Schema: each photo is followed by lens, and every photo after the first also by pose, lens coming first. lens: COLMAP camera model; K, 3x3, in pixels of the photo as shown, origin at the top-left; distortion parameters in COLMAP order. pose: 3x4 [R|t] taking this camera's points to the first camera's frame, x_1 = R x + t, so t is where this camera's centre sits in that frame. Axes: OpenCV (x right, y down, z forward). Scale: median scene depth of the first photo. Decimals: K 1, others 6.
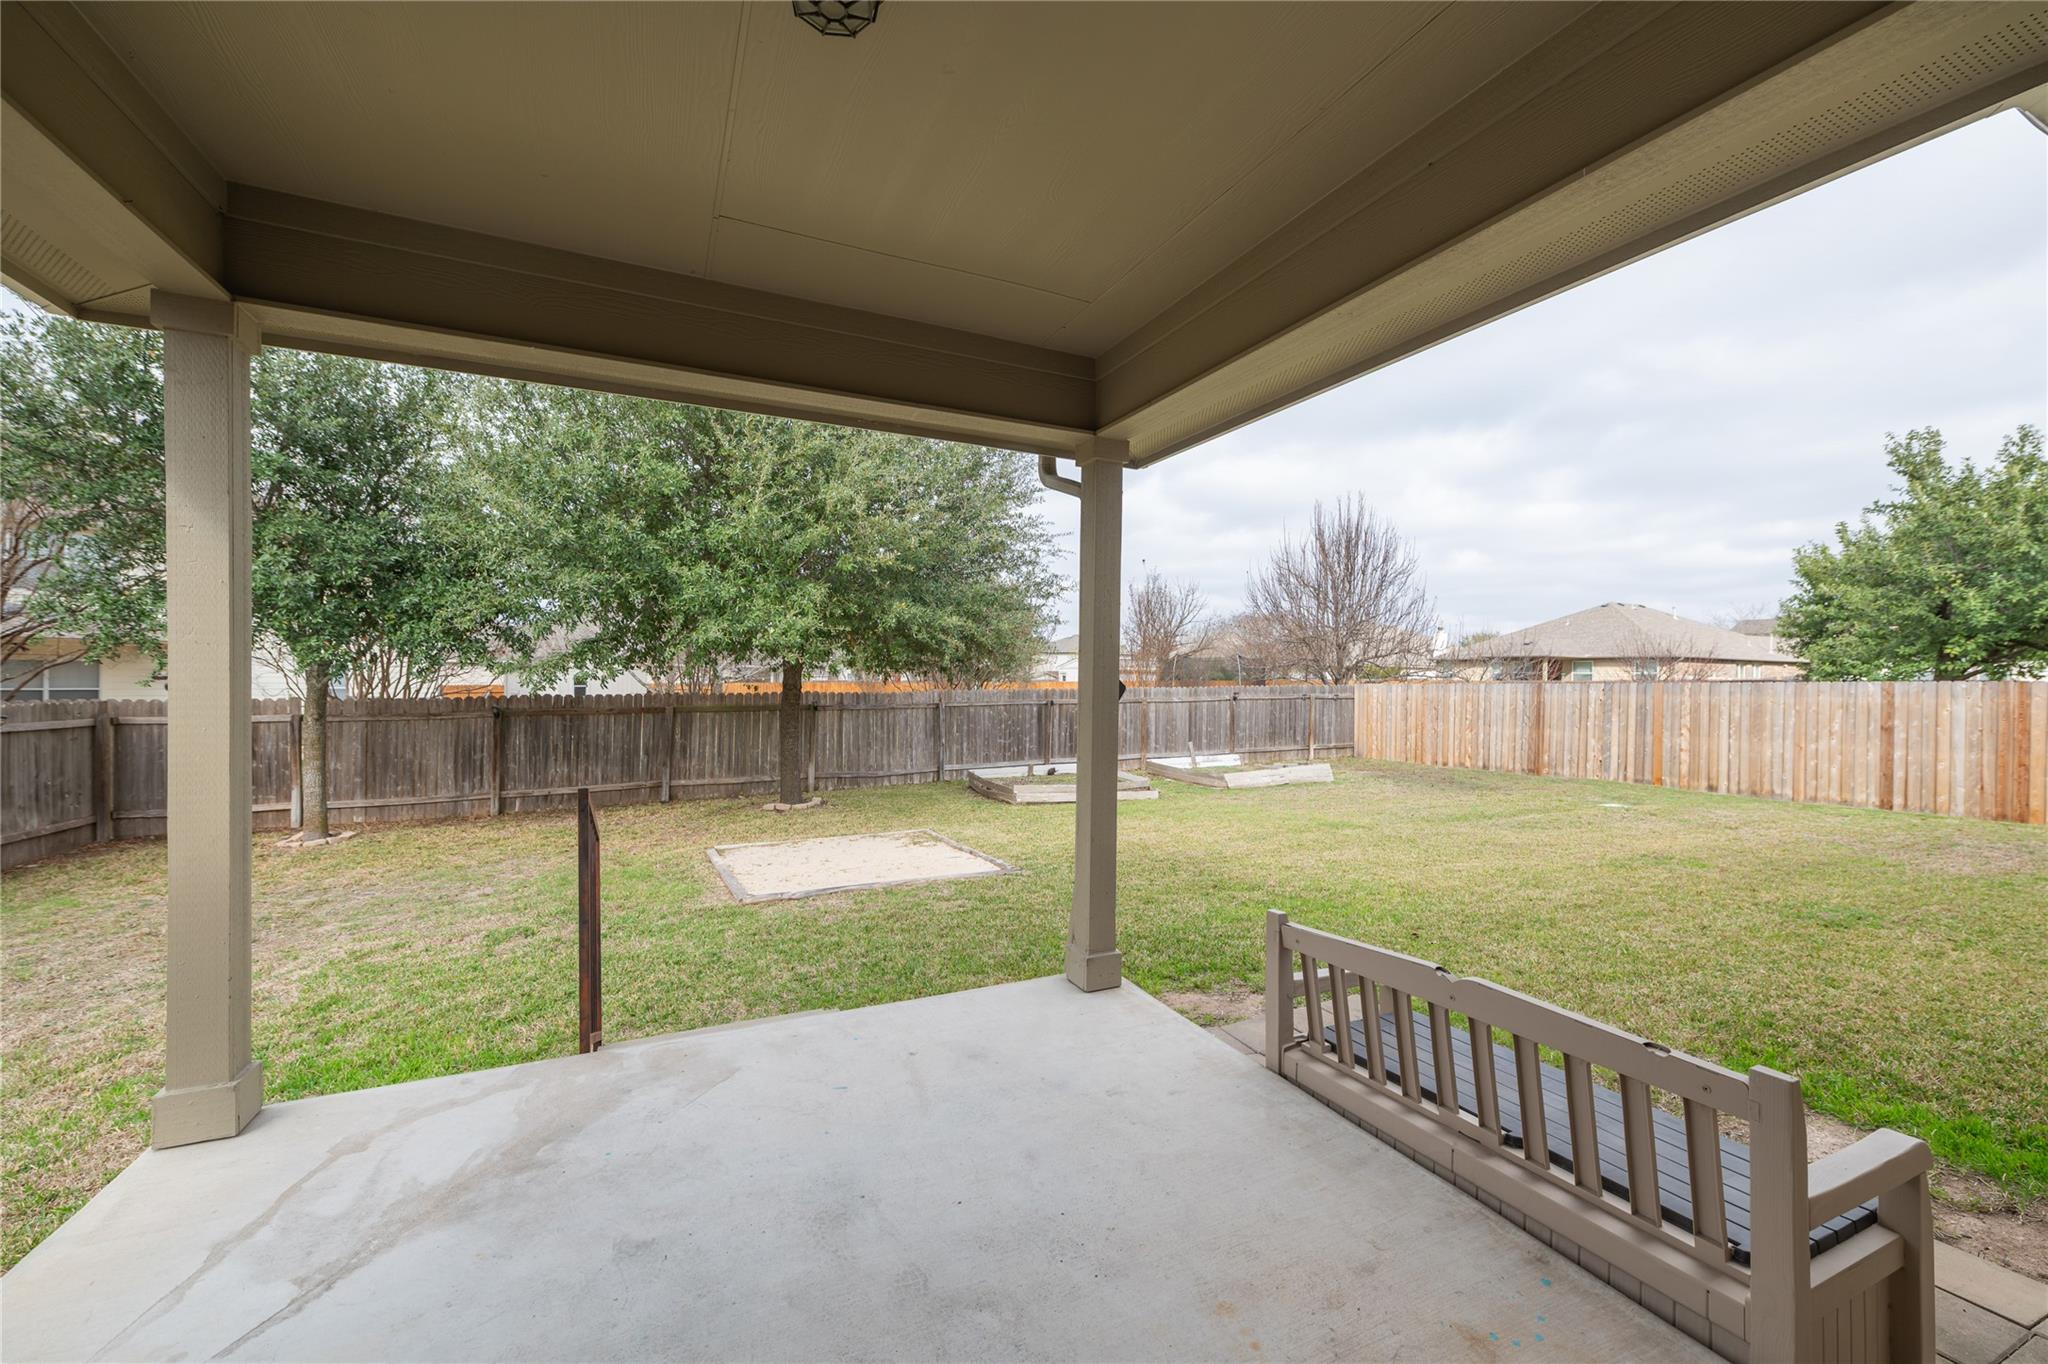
lens RADIAL K [[824.8, 0, 1034.8], [0, 824.8, 679.5], [0, 0, 1]] dist [-0.000104, -0.001056]
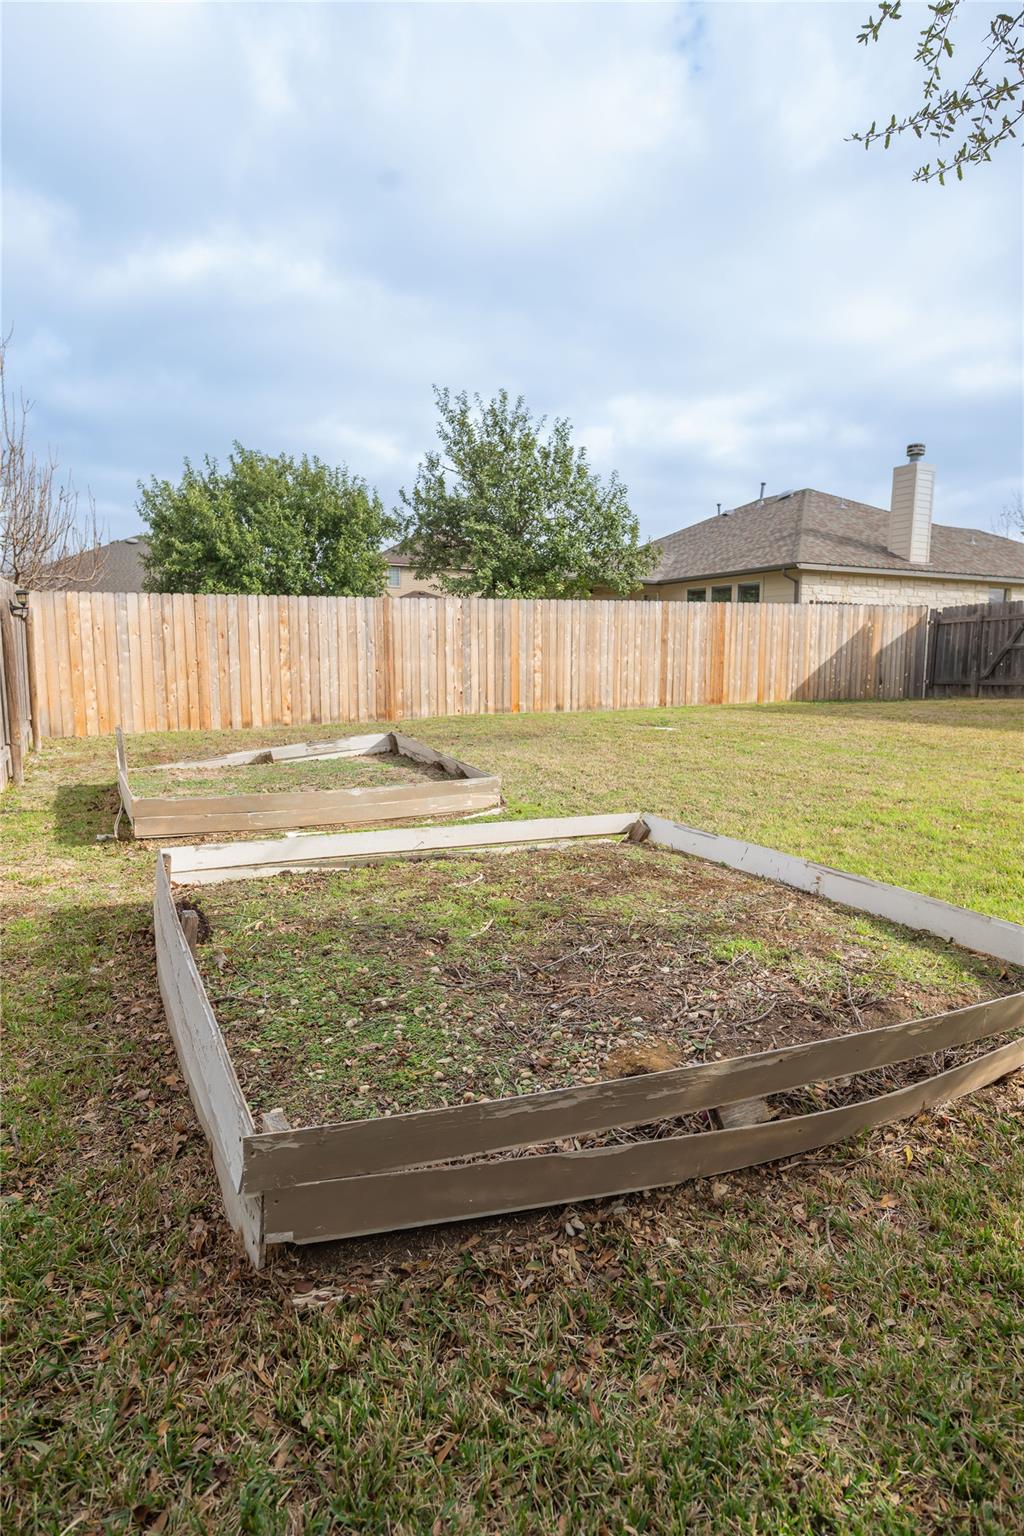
lens RADIAL K [[860.1, 0, 501.1], [0, 860.1, 766.0], [0, 0, 1]] dist [-0.002997, -0.001058]
pose [[-0.003771, -0.139867, 0.990163, -0.207605], [0.002128, 0.990167, 0.139875, 0.054669], [-0.999991, 0.002635, -0.003436, 1.044524]]
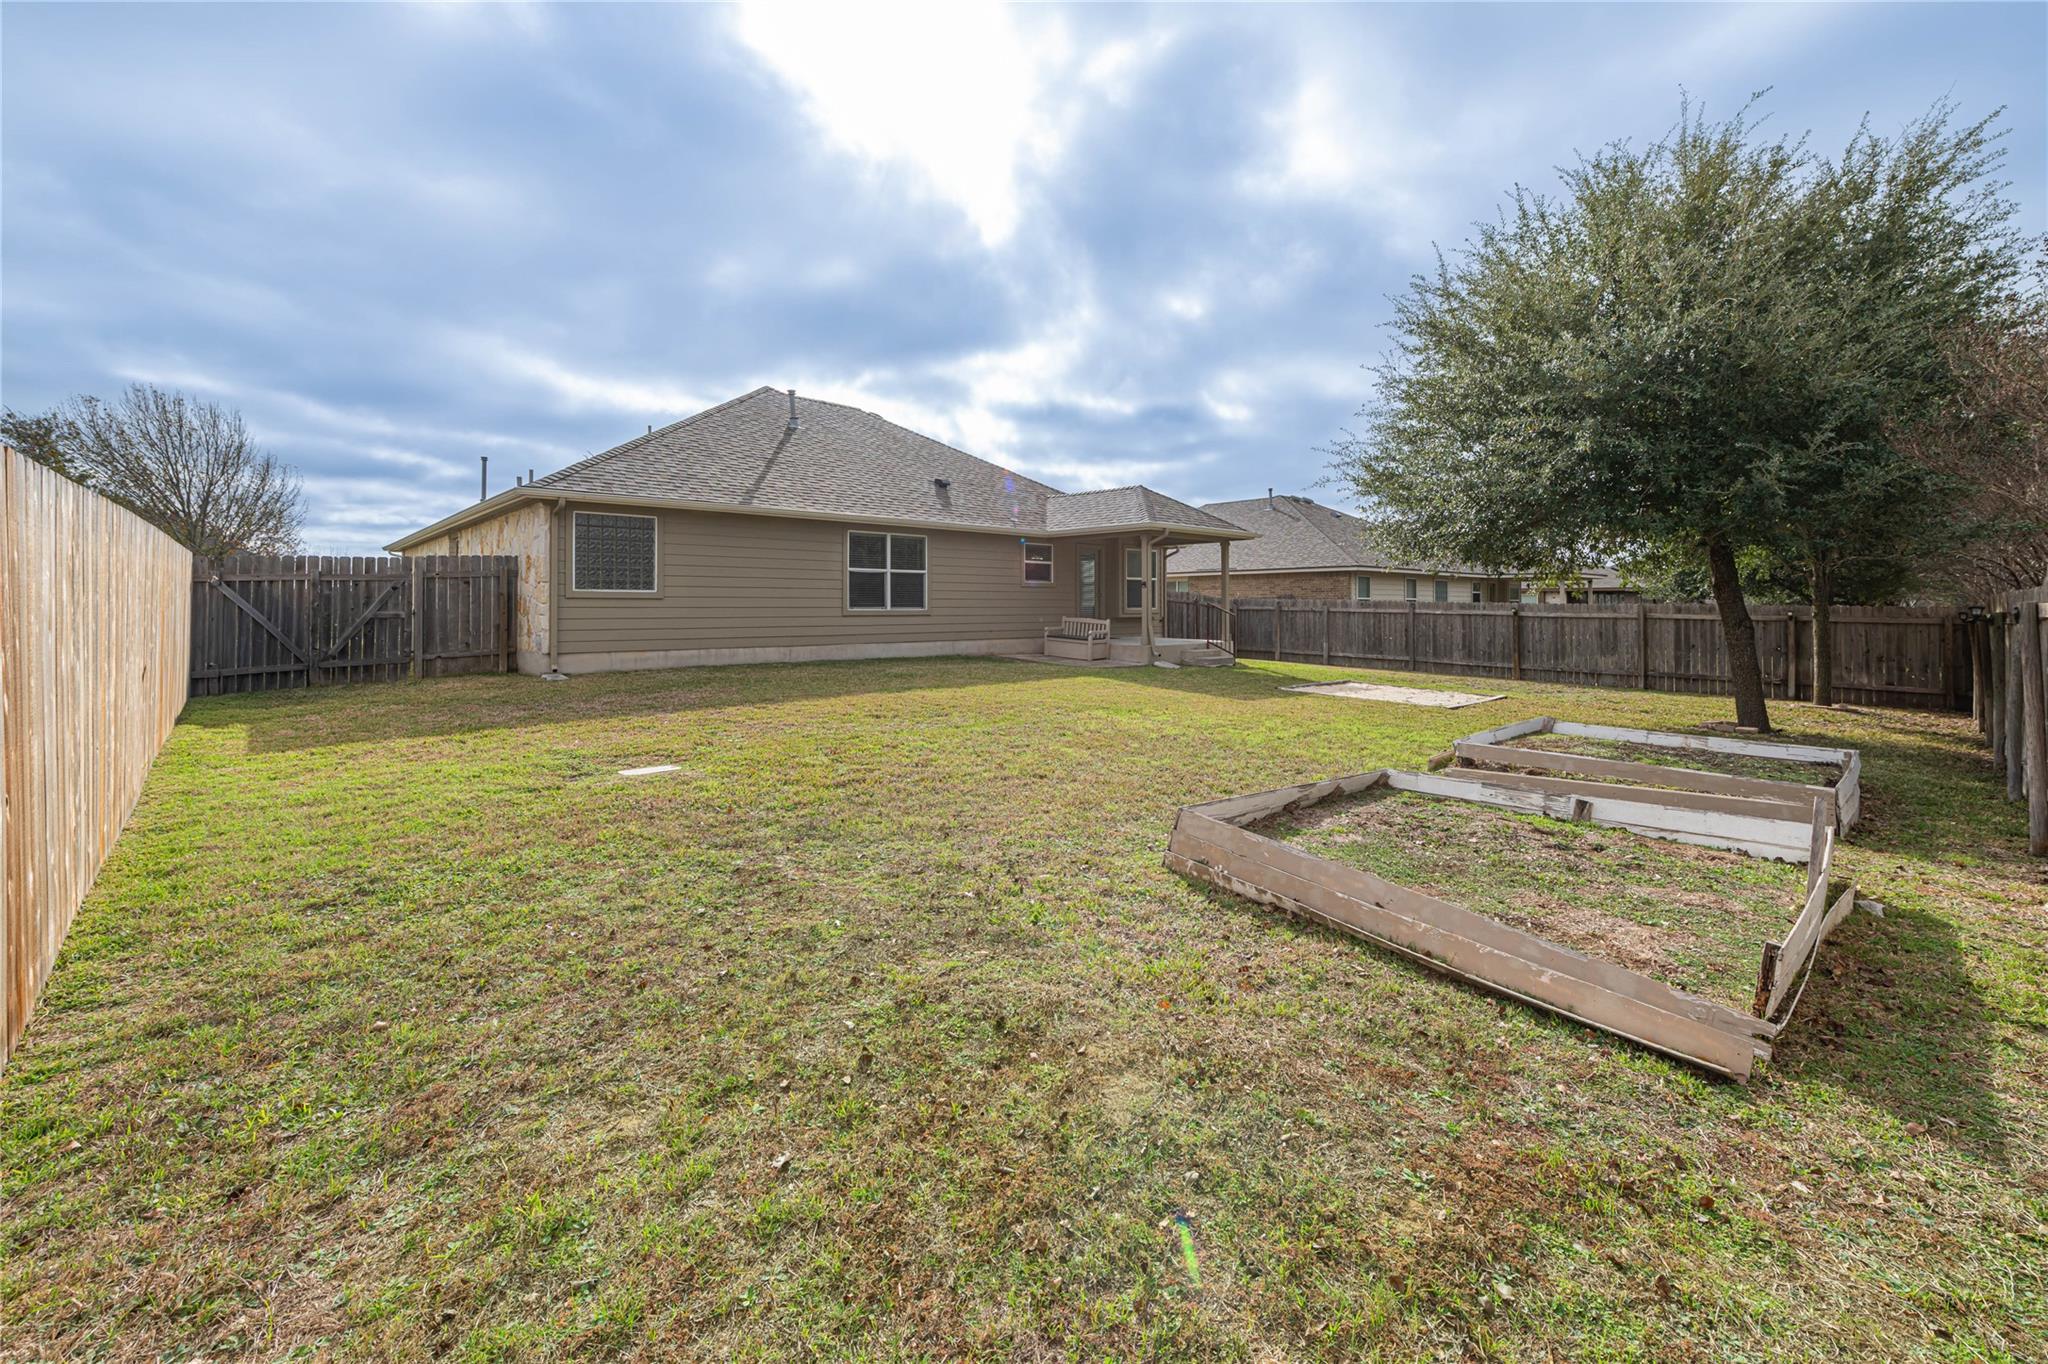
lens RADIAL K [[824.8, 0, 1042.1], [0, 824.8, 608.9], [0, 0, 1]] dist [-0.000104, -0.001056]
pose [[-0.949547, -0.012216, -0.313388, 0.525651], [-0.014761, 0.999875, 0.005752, 0.038614], [0.313278, 0.010087, -0.949608, 1.372379]]
